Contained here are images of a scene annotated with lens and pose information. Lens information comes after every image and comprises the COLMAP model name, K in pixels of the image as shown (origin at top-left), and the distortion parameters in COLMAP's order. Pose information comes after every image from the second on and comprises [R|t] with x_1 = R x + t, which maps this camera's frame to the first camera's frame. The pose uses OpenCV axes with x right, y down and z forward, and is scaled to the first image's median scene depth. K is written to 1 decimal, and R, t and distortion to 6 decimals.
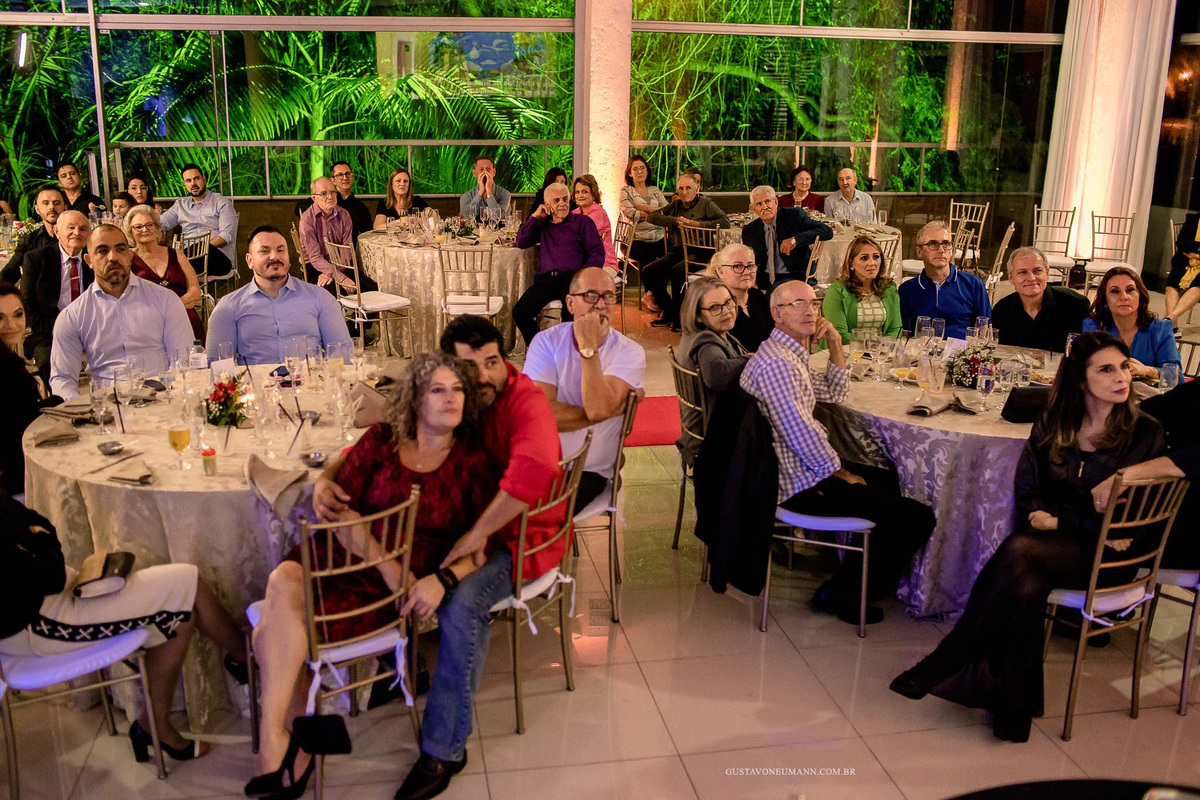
lens RADIAL K [[1272.9, 0, 600.0], [0, 1272.9, 400.0], [0, 0, 1]] dist [0.010543, 0.056693]
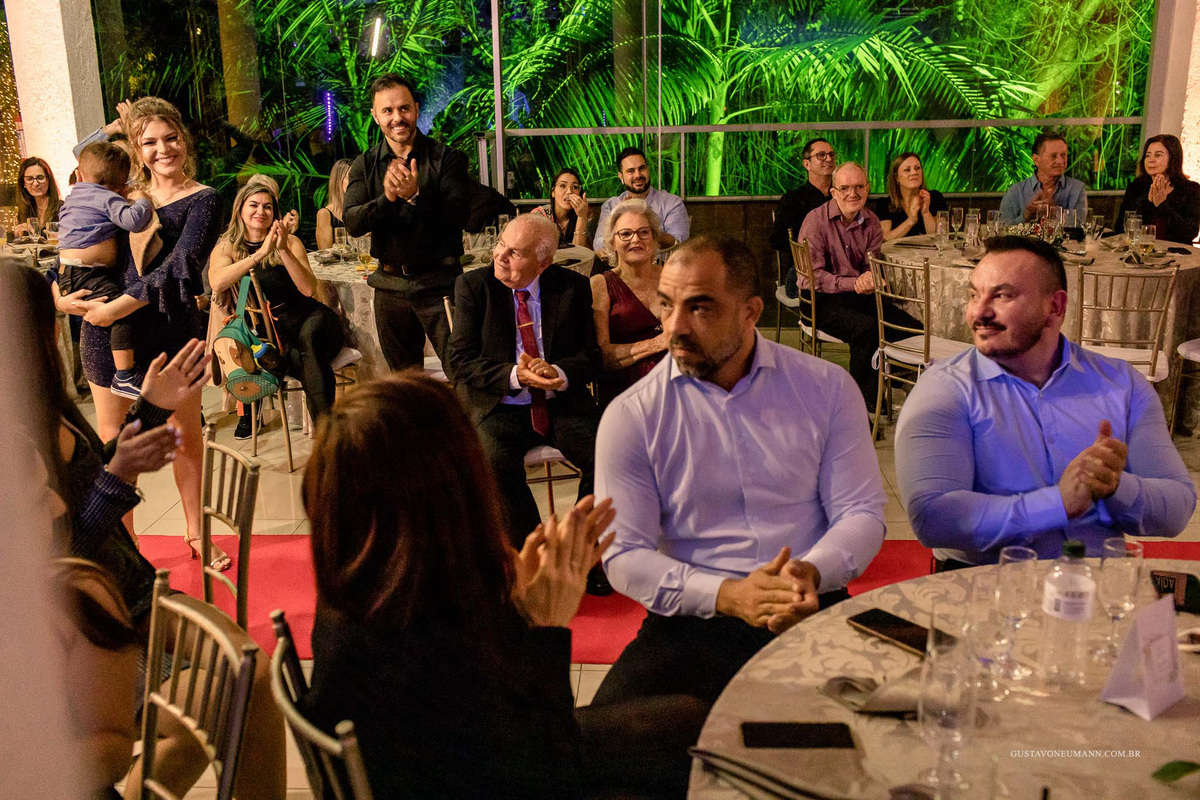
lens RADIAL K [[1272.9, 0, 600.0], [0, 1272.9, 400.0], [0, 0, 1]] dist [0.010543, 0.056693]
pose [[0.976893, 0.028849, -0.211772, -0.128571], [-0.031010, 0.999495, -0.006887, -0.028049], [0.211466, 0.013295, 0.977295, 0.218226]]
